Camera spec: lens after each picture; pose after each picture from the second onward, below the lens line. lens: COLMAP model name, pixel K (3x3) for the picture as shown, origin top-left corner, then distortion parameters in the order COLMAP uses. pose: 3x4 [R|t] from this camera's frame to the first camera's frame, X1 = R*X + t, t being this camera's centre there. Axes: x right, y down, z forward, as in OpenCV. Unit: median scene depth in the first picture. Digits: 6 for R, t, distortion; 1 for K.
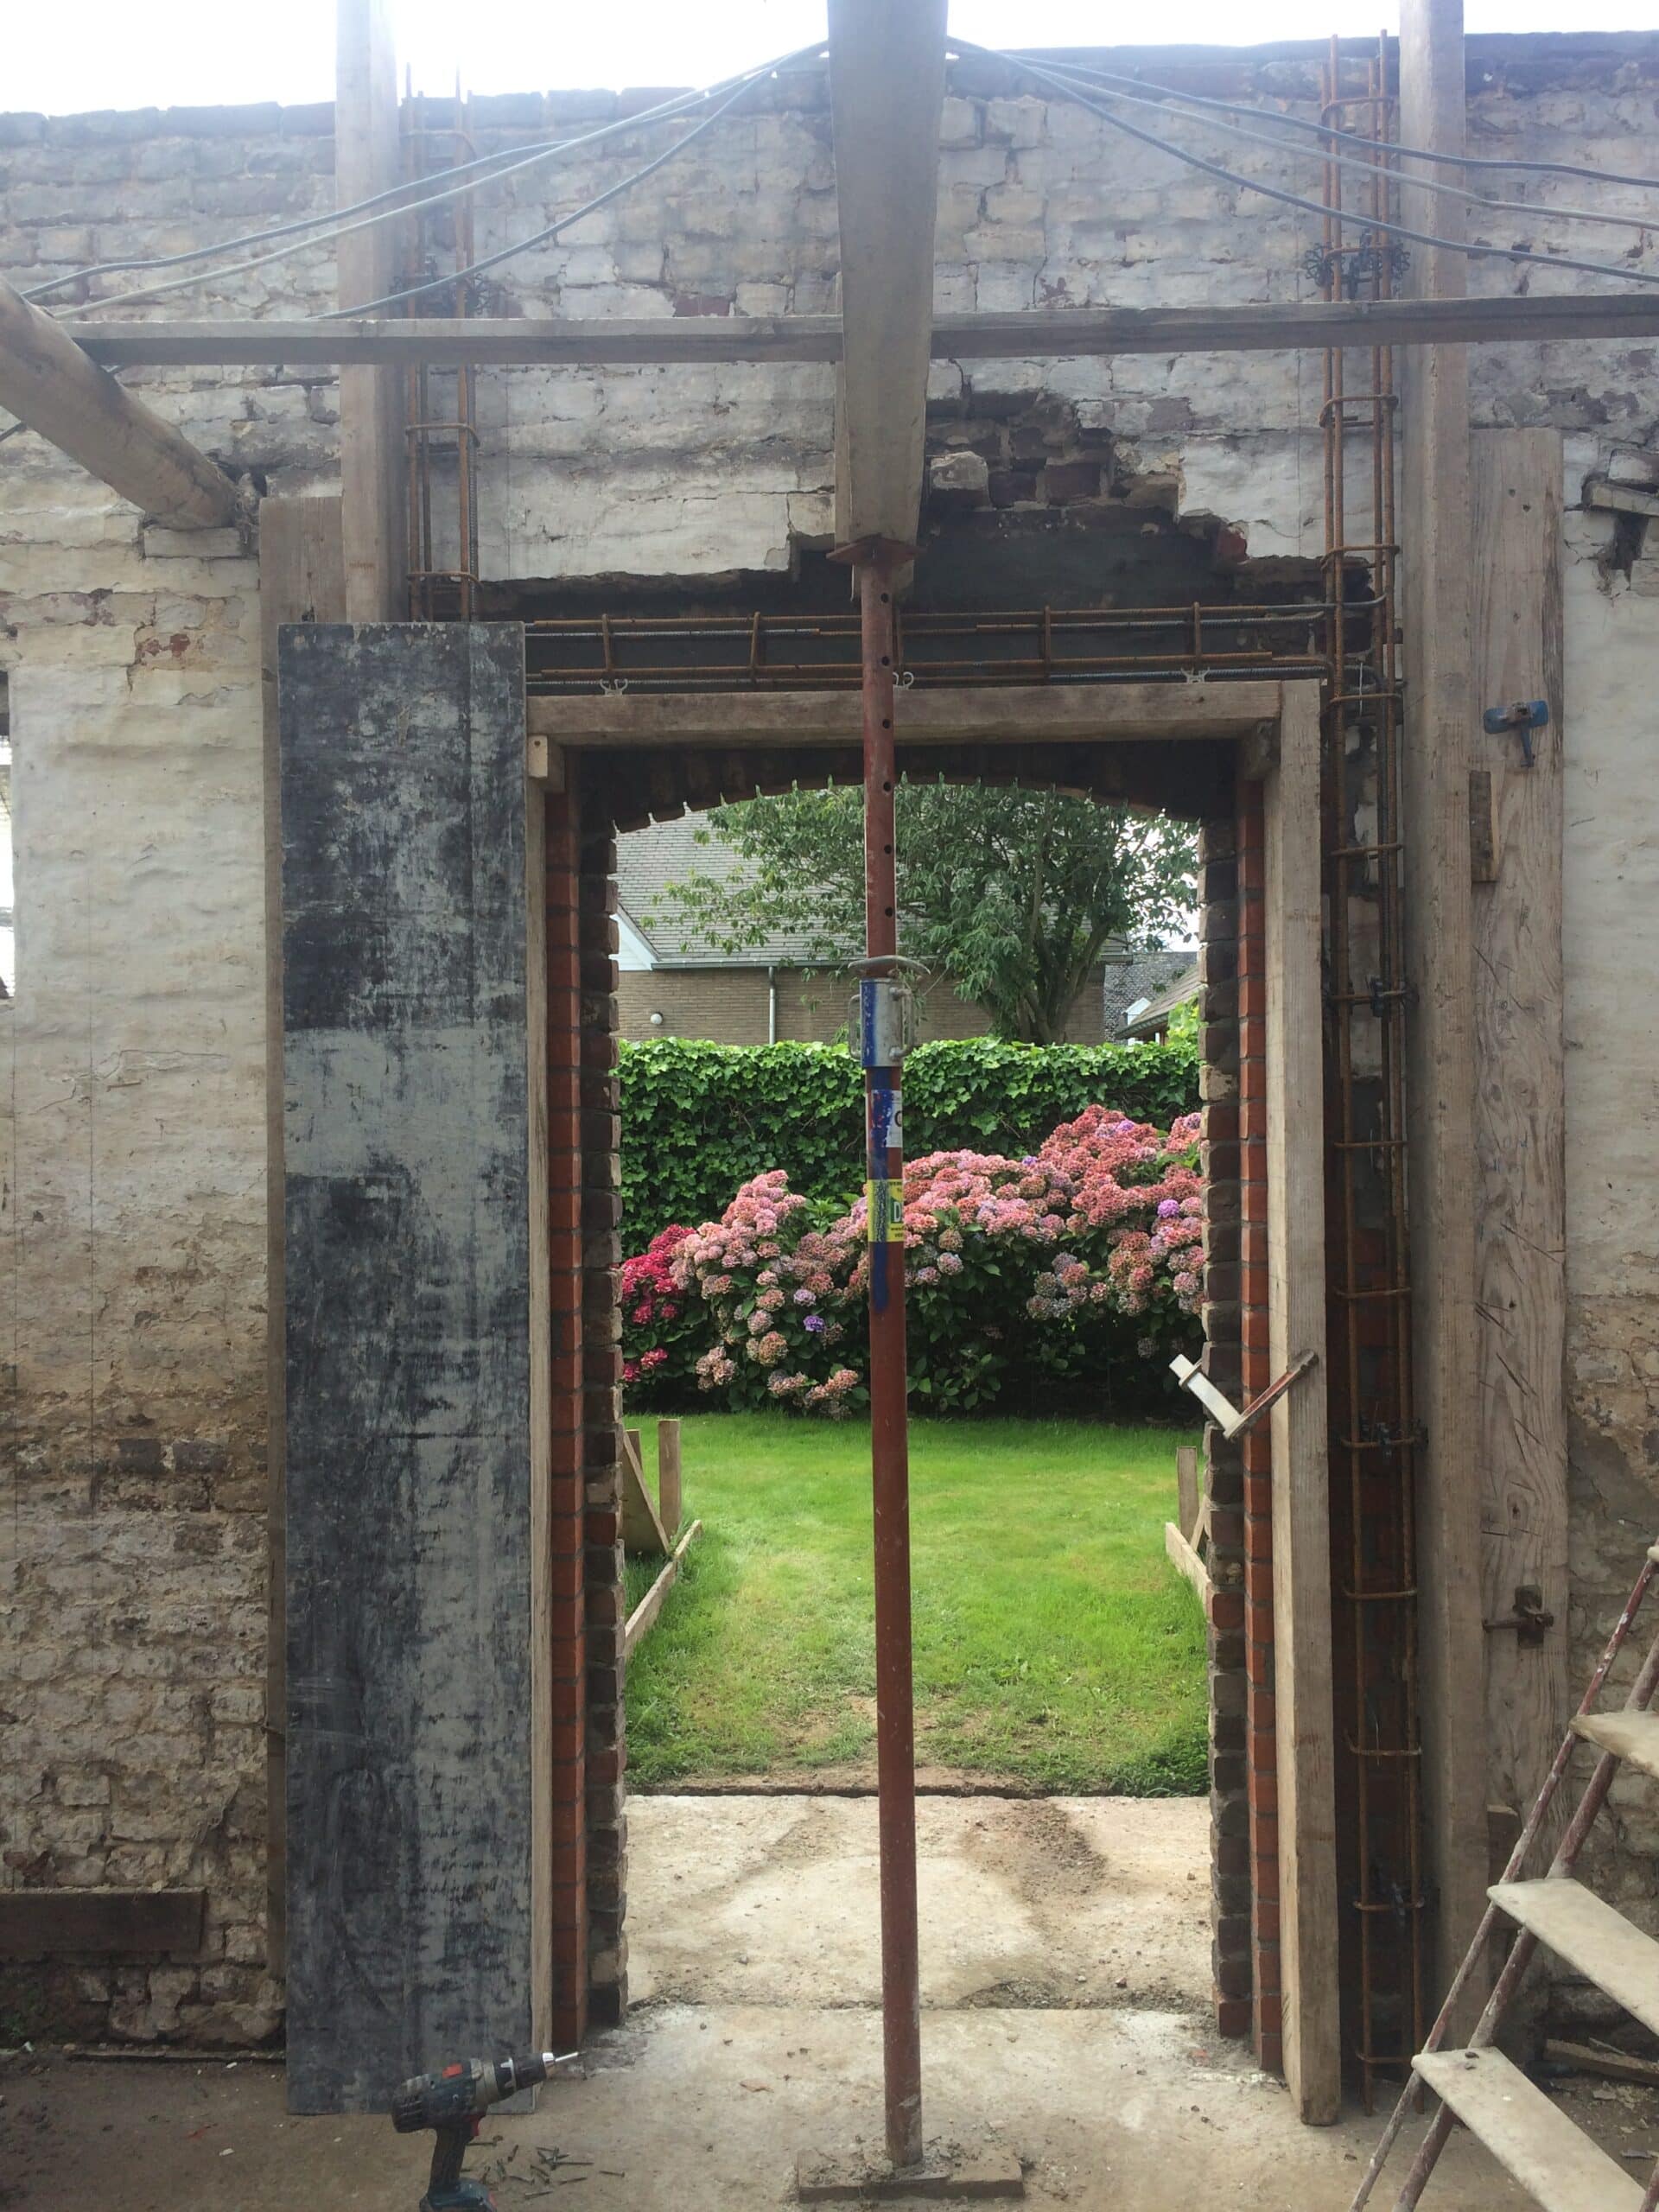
lens RADIAL K [[1932.7, 0, 831.4], [0, 1932.7, 1105.6], [0, 0, 1]] dist [0.084904, -0.092648]
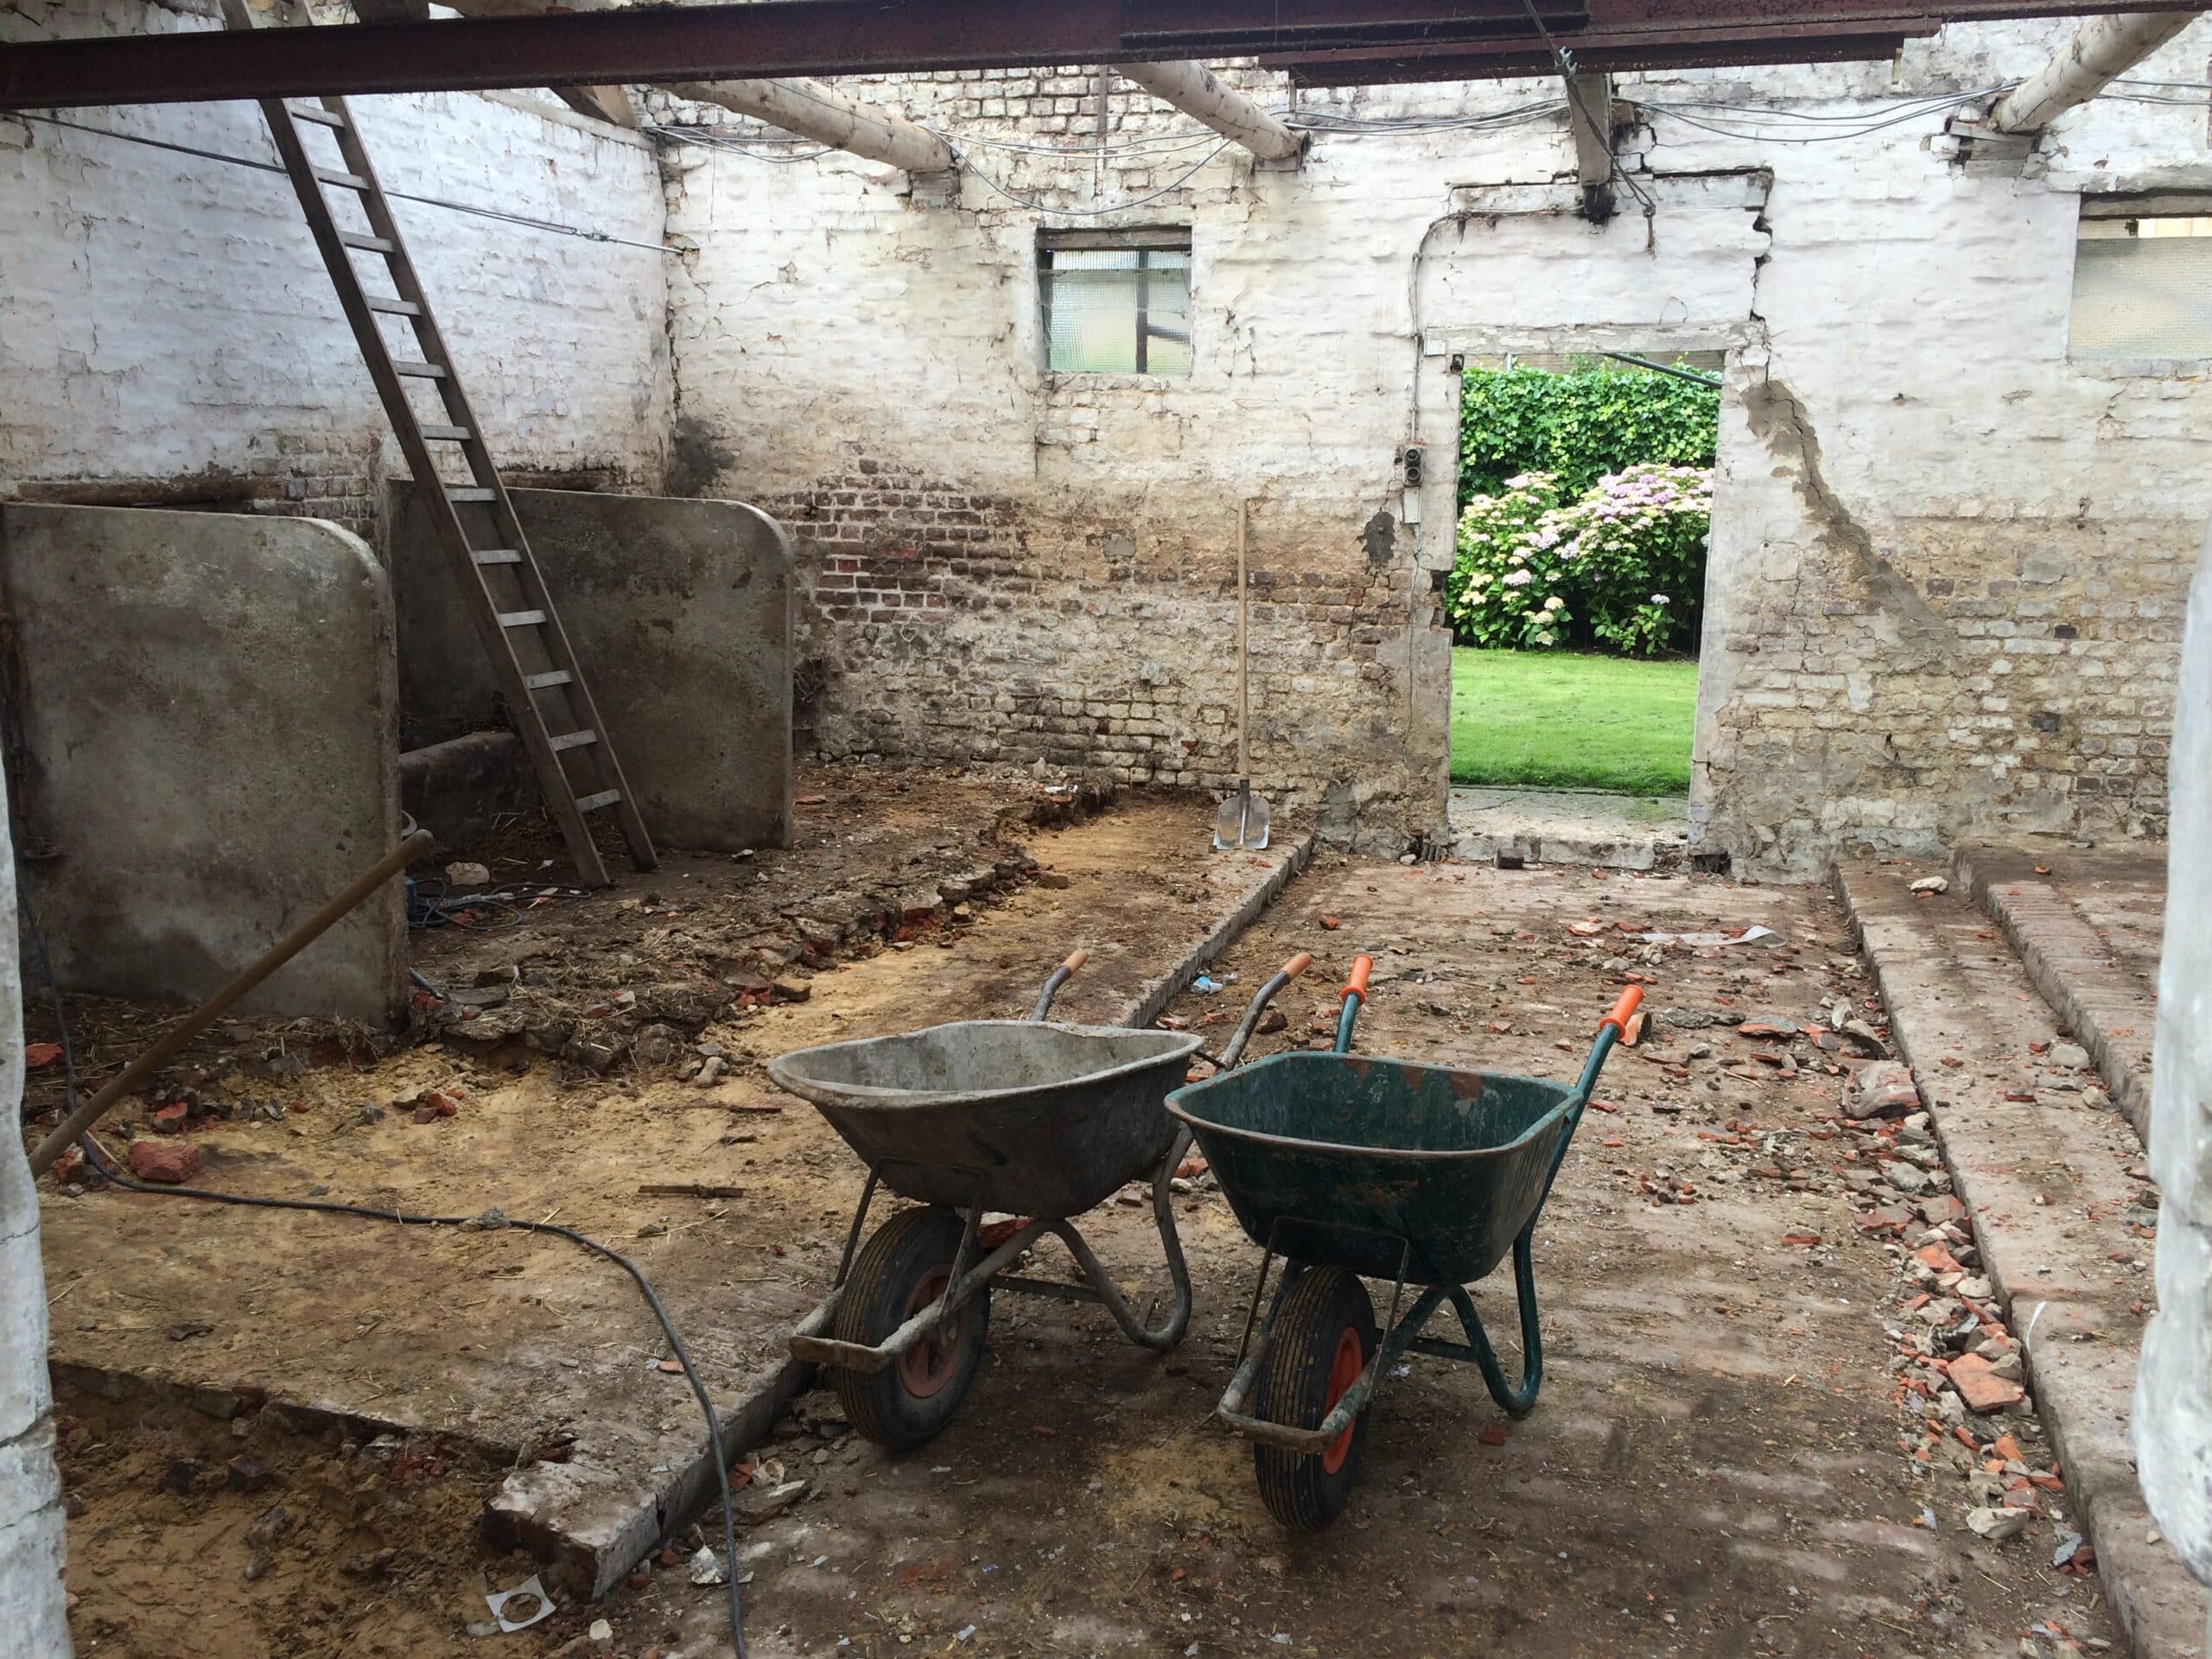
lens RADIAL K [[1932.7, 0, 1096.7], [0, 1932.7, 828.8], [0, 0, 1]] dist [0.084904, -0.092648]
pose [[0.973227, 0.057960, -0.222416, 0.013093], [-0.011872, 0.979068, 0.203189, 0.004974], [0.229538, -0.195108, 0.953544, -1.312439]]
